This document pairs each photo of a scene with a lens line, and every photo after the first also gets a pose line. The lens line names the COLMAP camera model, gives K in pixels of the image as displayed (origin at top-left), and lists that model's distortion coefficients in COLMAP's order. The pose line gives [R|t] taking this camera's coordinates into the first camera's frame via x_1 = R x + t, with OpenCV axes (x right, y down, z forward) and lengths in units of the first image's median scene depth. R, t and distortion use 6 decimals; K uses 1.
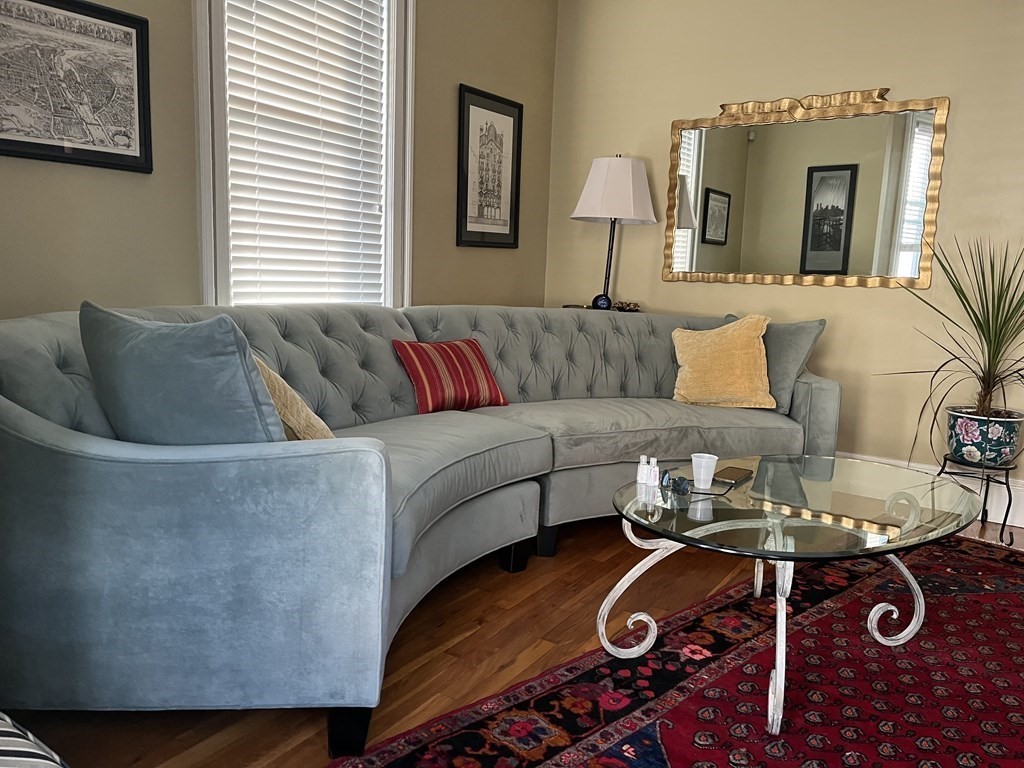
lens RADIAL K [[773.0, 0, 505.6], [0, 773.0, 381.7], [0, 0, 1]] dist [0.048744, -0.069196]
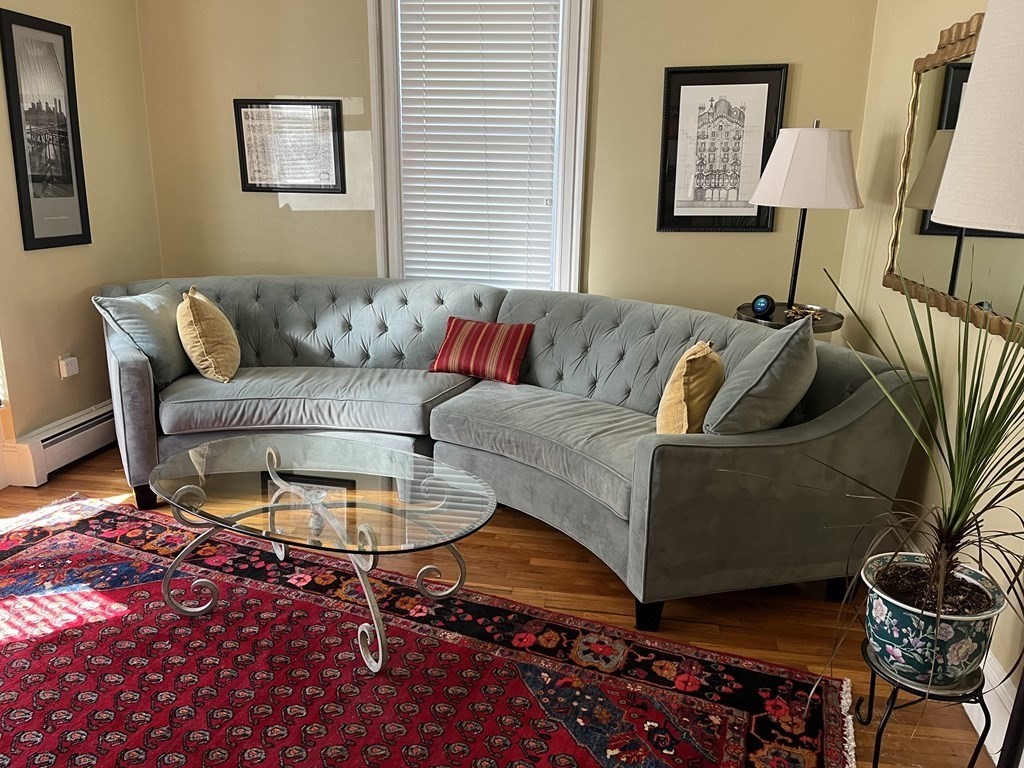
lens RADIAL K [[773.0, 0, 512.9], [0, 773.0, 380.4], [0, 0, 1]] dist [0.048744, -0.069196]
pose [[0.416921, 0.209419, -0.884489, 0.974260], [-0.131381, 0.976762, 0.169337, -0.161747], [0.899397, 0.045605, 0.434746, 0.488782]]
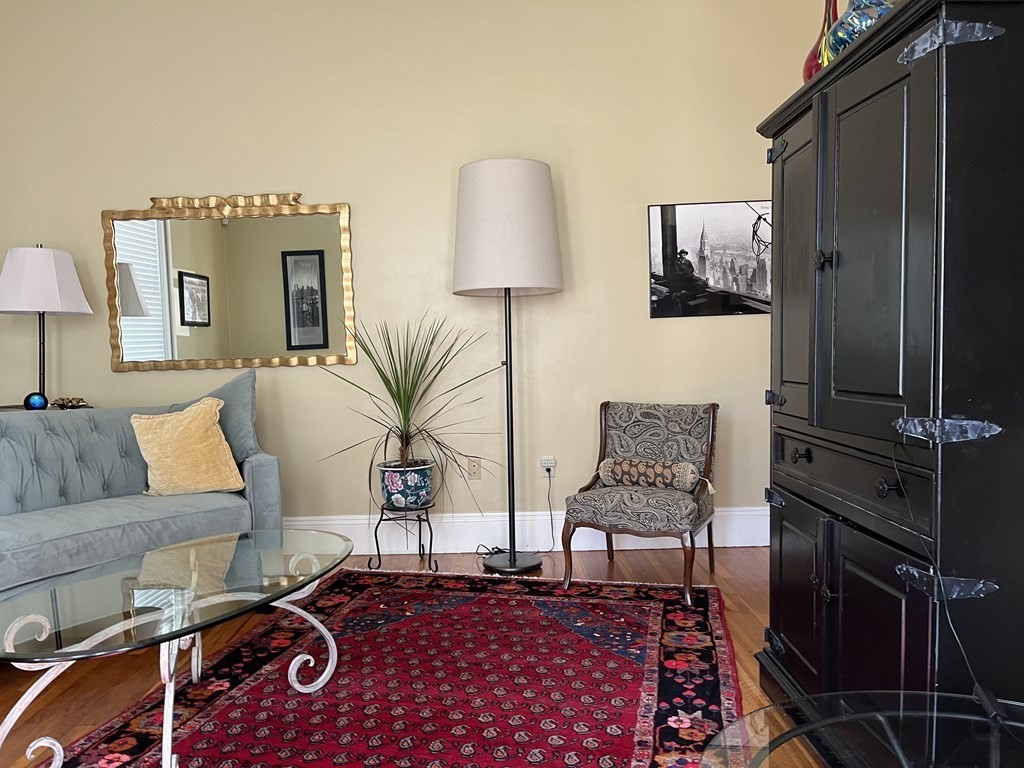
lens RADIAL K [[773.0, 0, 510.0], [0, 773.0, 378.2], [0, 0, 1]] dist [0.048744, -0.069196]
pose [[0.830063, -0.083560, 0.551373, 0.105602], [0.135308, 0.989344, -0.053765, -0.005212], [-0.541005, 0.119233, 0.832524, -0.093233]]
